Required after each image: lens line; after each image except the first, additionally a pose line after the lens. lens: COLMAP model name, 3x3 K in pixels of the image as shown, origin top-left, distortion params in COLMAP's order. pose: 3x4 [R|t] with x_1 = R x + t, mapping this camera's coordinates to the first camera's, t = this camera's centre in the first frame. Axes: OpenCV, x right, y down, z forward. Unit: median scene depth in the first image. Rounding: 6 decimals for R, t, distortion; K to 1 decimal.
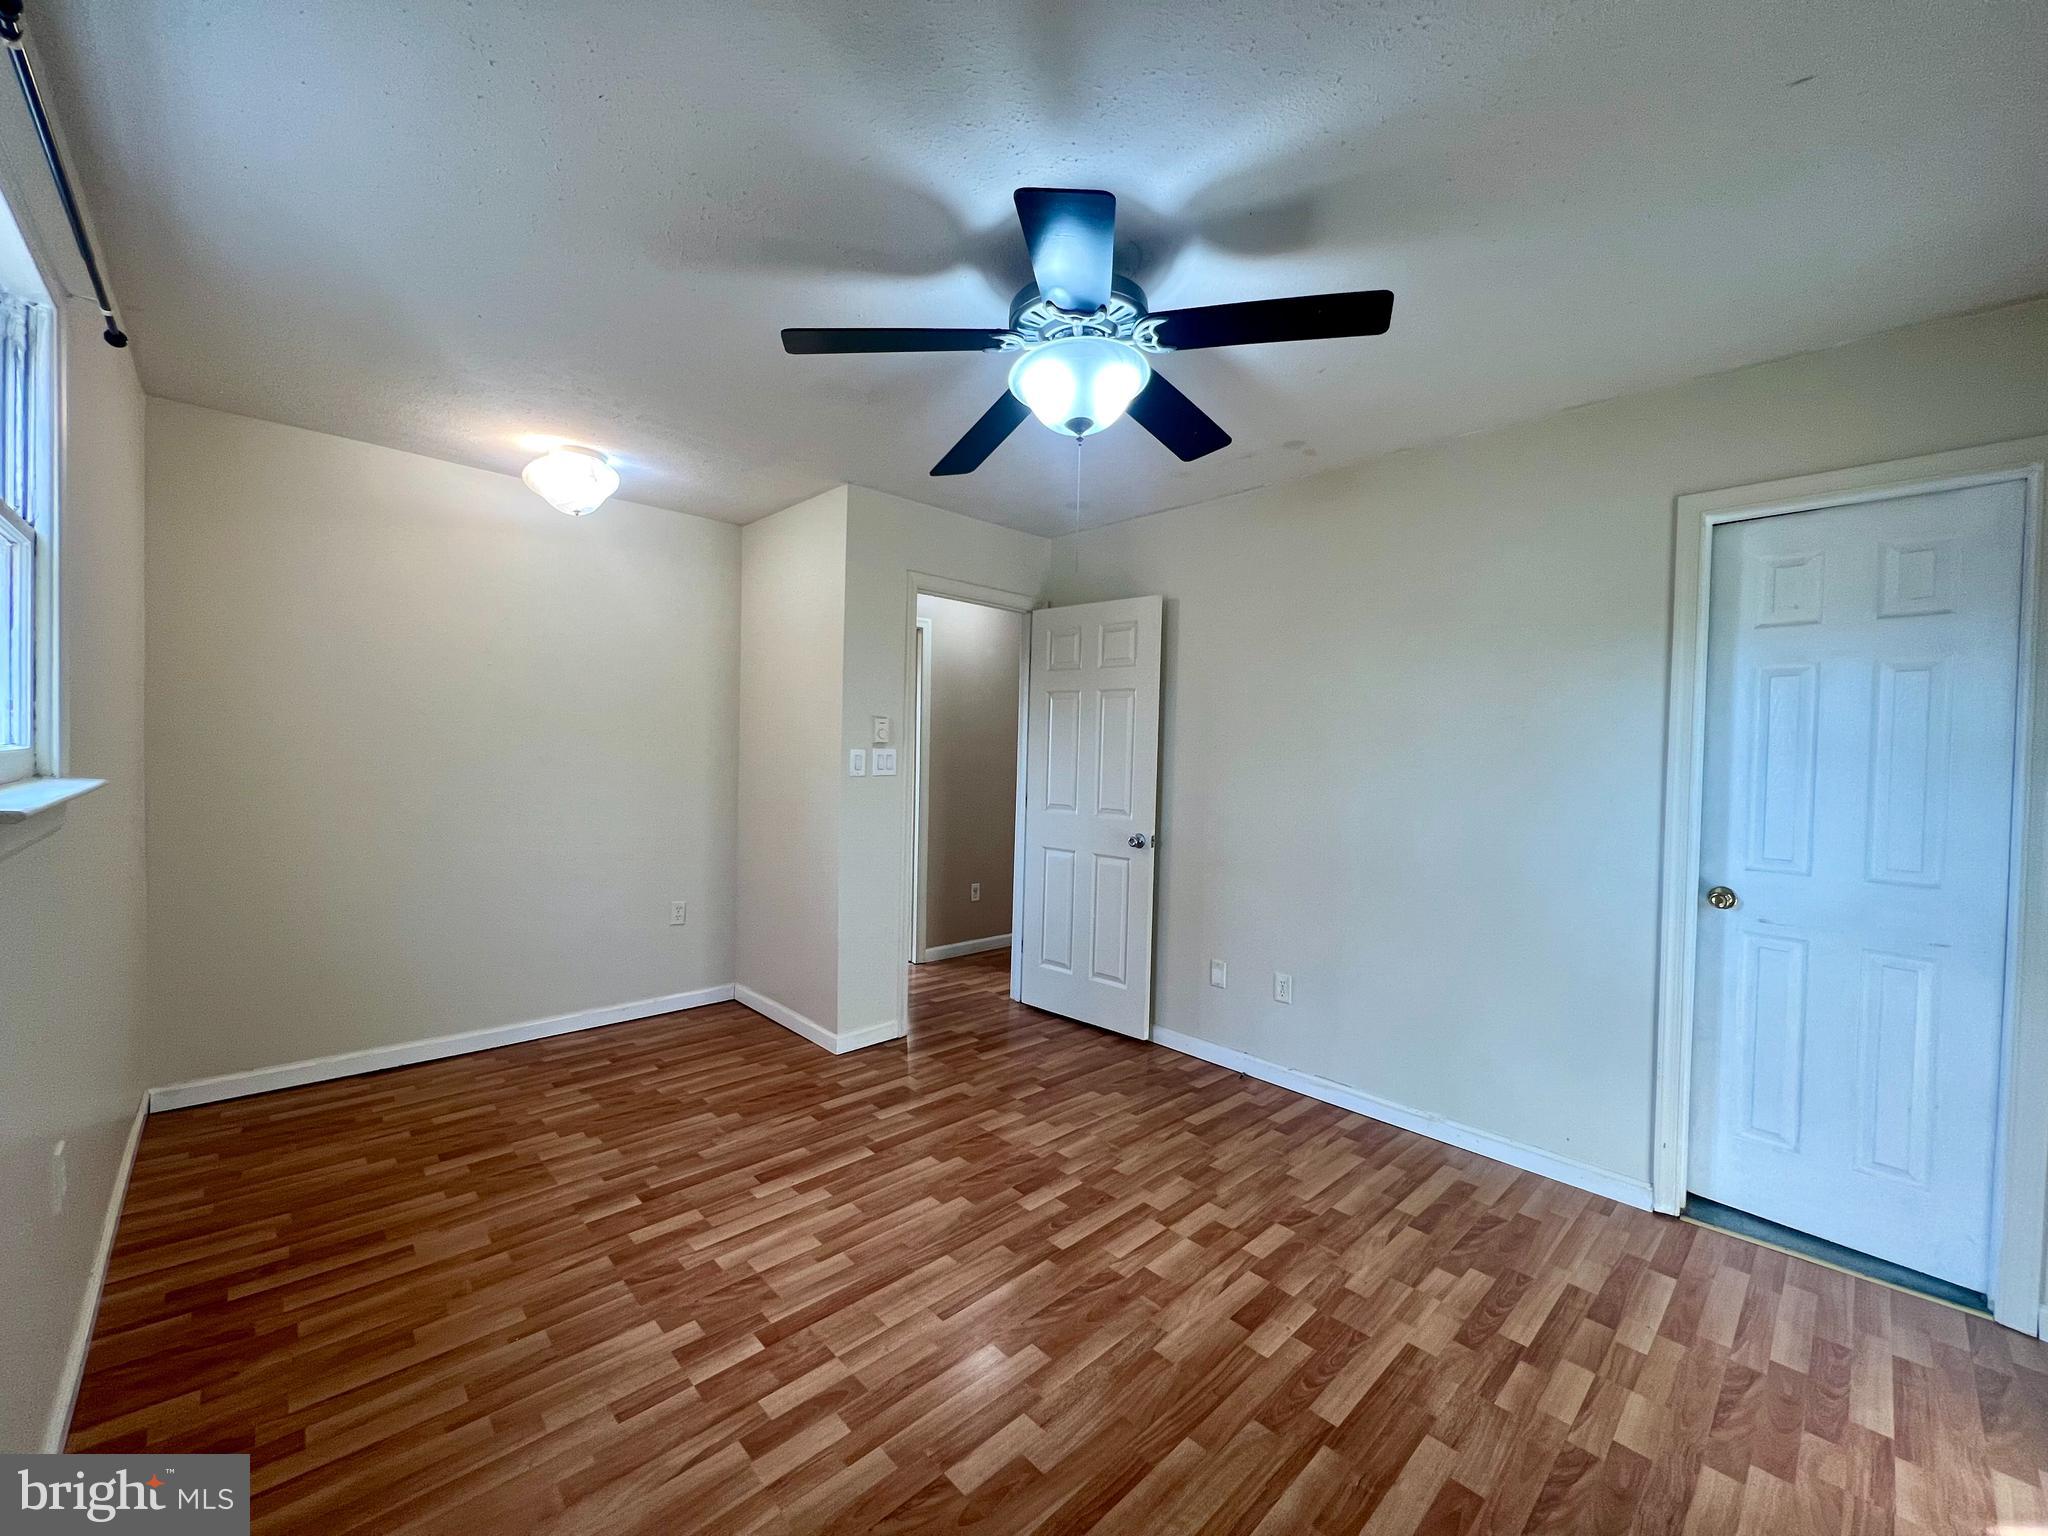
lens RADIAL K [[814.3, 0, 1020.8], [0, 814.3, 765.2], [0, 0, 1]] dist [-0.002117, 0.000410]
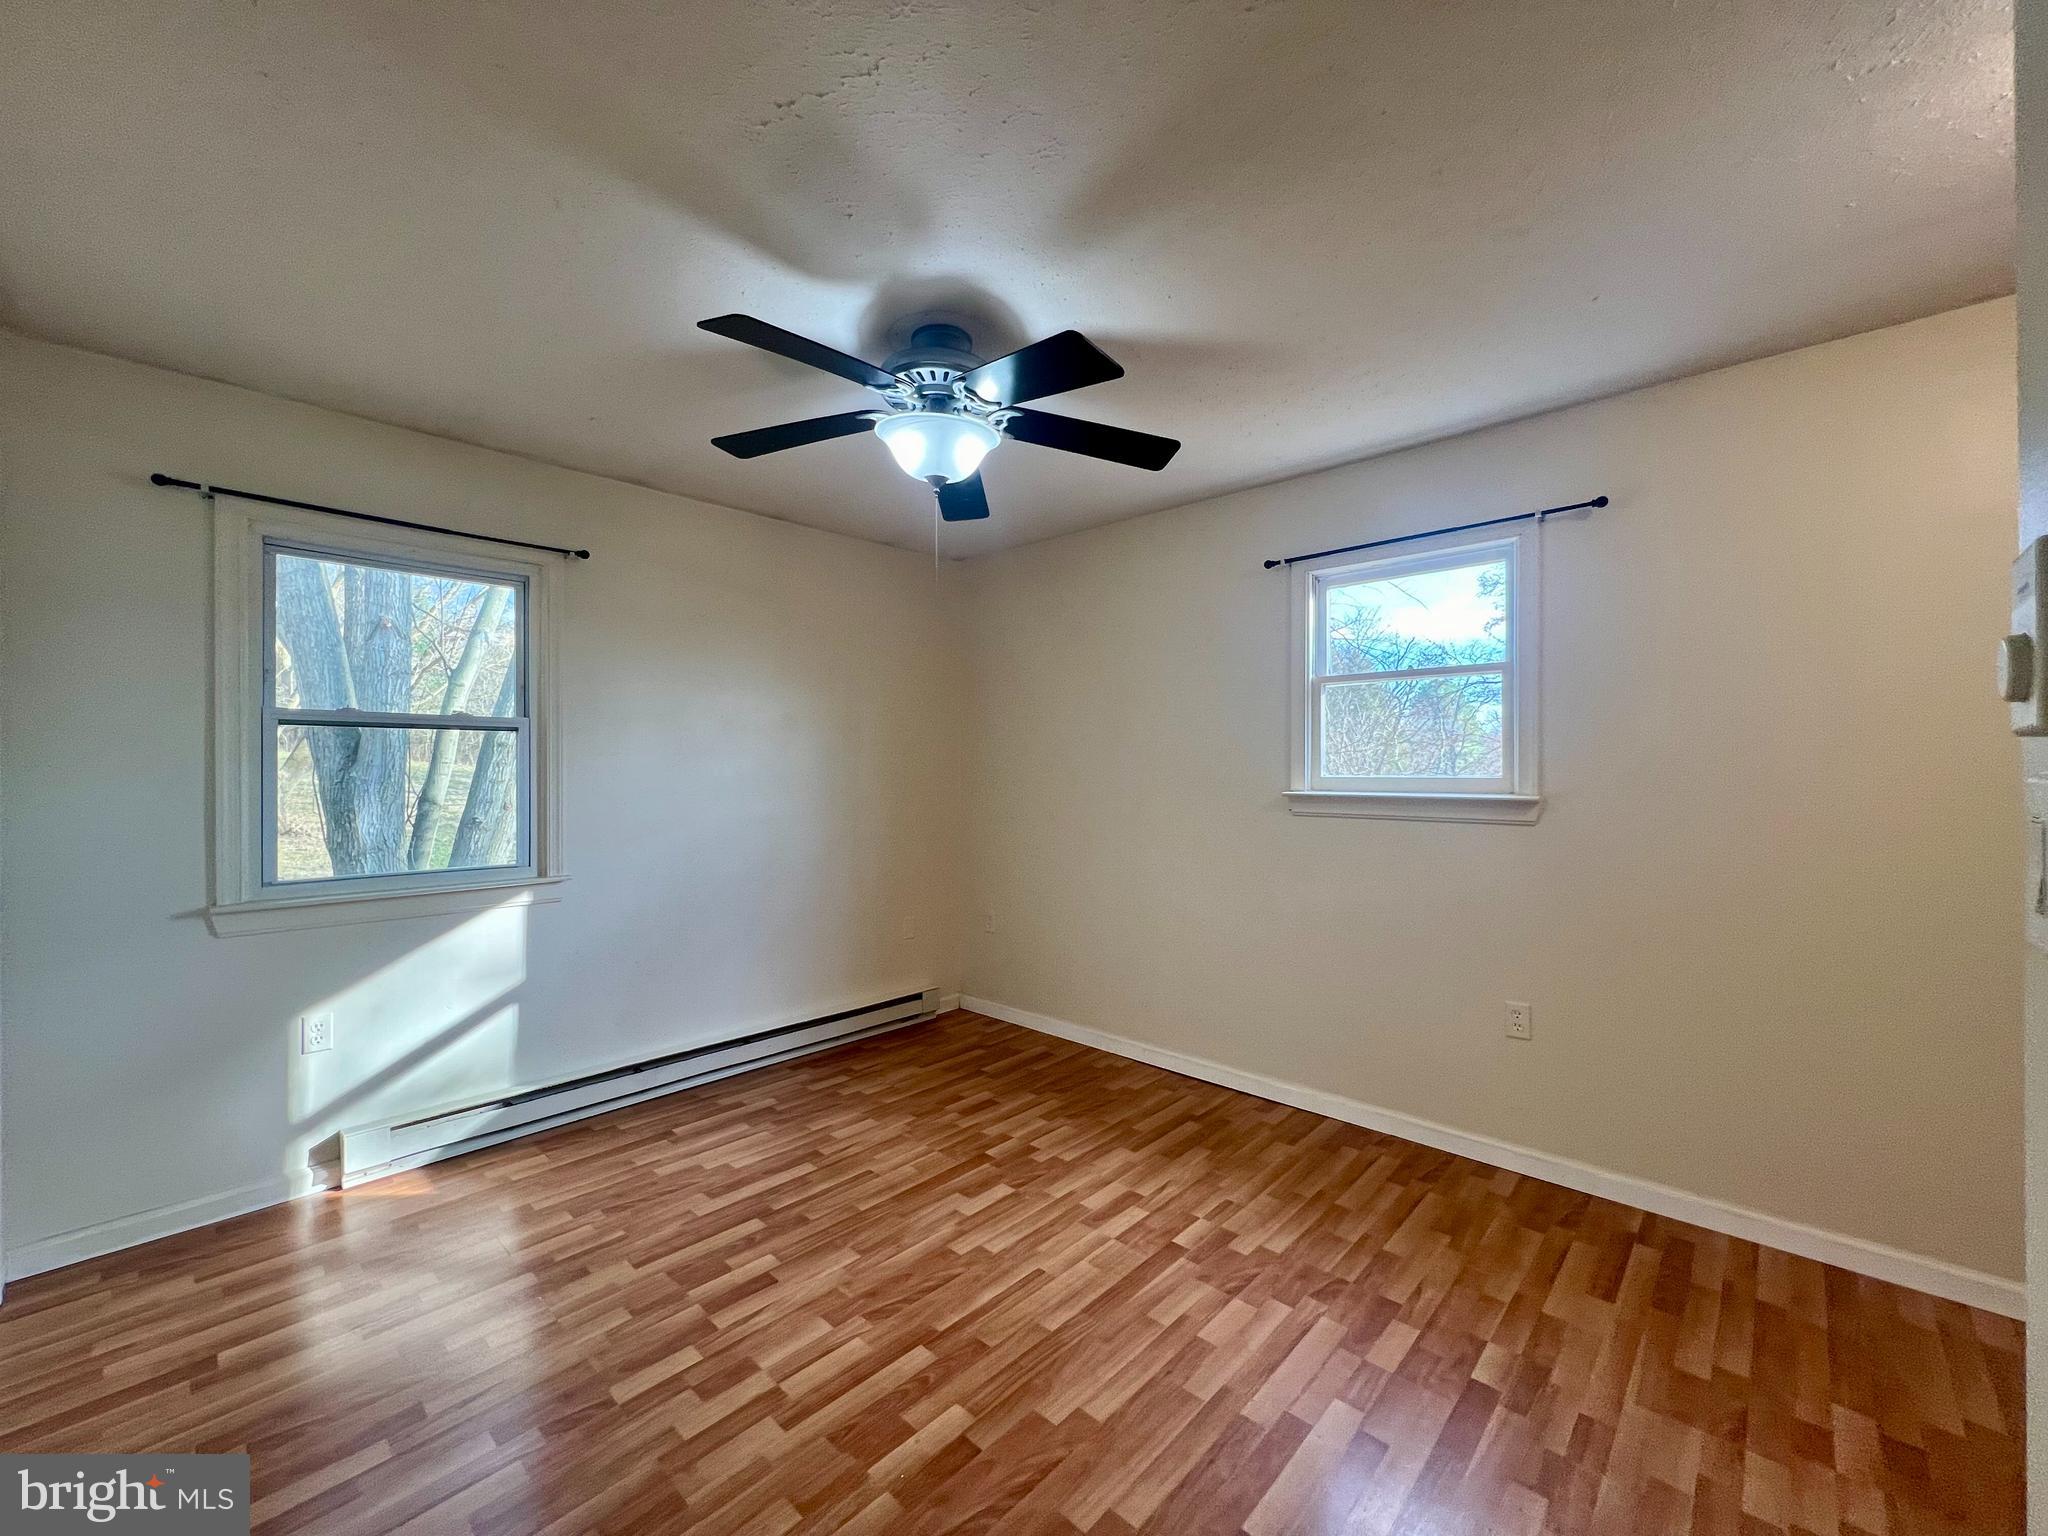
lens RADIAL K [[830.0, 0, 1023.4], [0, 830.0, 765.6], [0, 0, 1]] dist [0.001855, 0.000042]
pose [[-0.997904, -0.024085, -0.060058, 0.011408], [-0.025103, 0.999553, 0.016253, -0.036126], [0.059640, 0.017727, -0.998063, 1.964843]]
